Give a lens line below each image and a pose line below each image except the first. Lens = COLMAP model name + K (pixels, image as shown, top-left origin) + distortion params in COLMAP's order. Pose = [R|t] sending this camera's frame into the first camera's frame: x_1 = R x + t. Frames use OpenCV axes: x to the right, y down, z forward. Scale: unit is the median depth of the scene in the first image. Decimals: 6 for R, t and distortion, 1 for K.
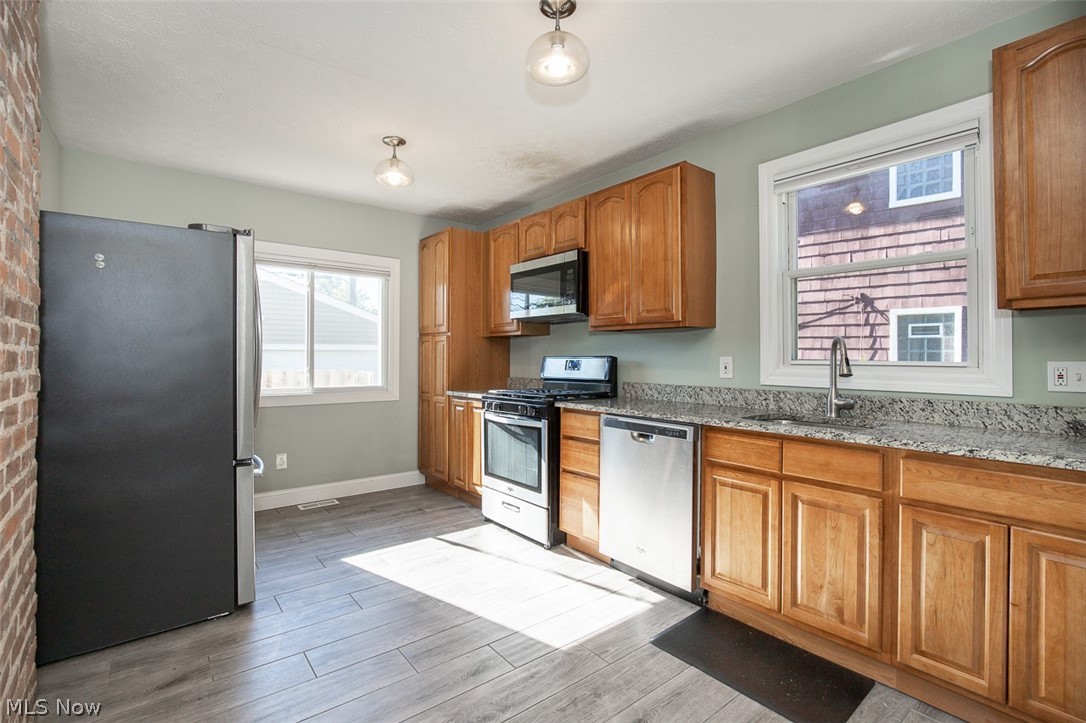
lens RADIAL K [[501.5, 0, 538.2], [0, 501.5, 359.2], [0, 0, 1]] dist [0.000455, 0.000113]
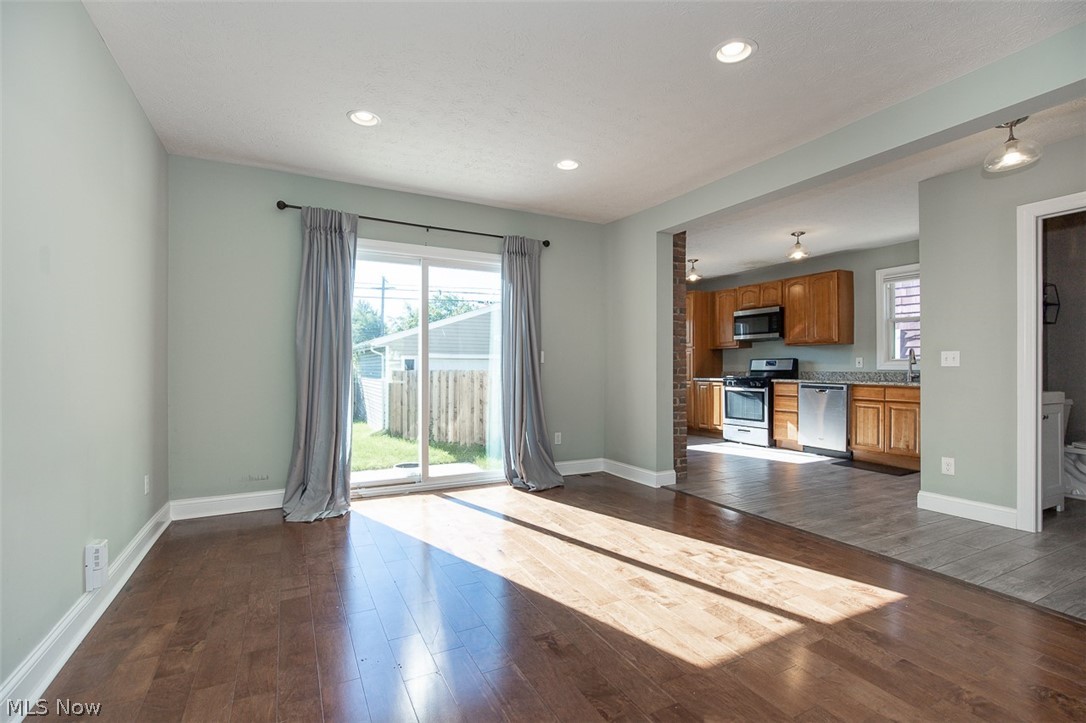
lens RADIAL K [[498.7, 0, 541.4], [0, 498.7, 370.7], [0, 0, 1]] dist [-0.002388, -0.000201]
pose [[0.983496, -0.000565, -0.180929, -0.543454], [0.000550, 1.000000, -0.000131, 0.047655], [0.180929, 0.000029, 0.983496, -1.263052]]
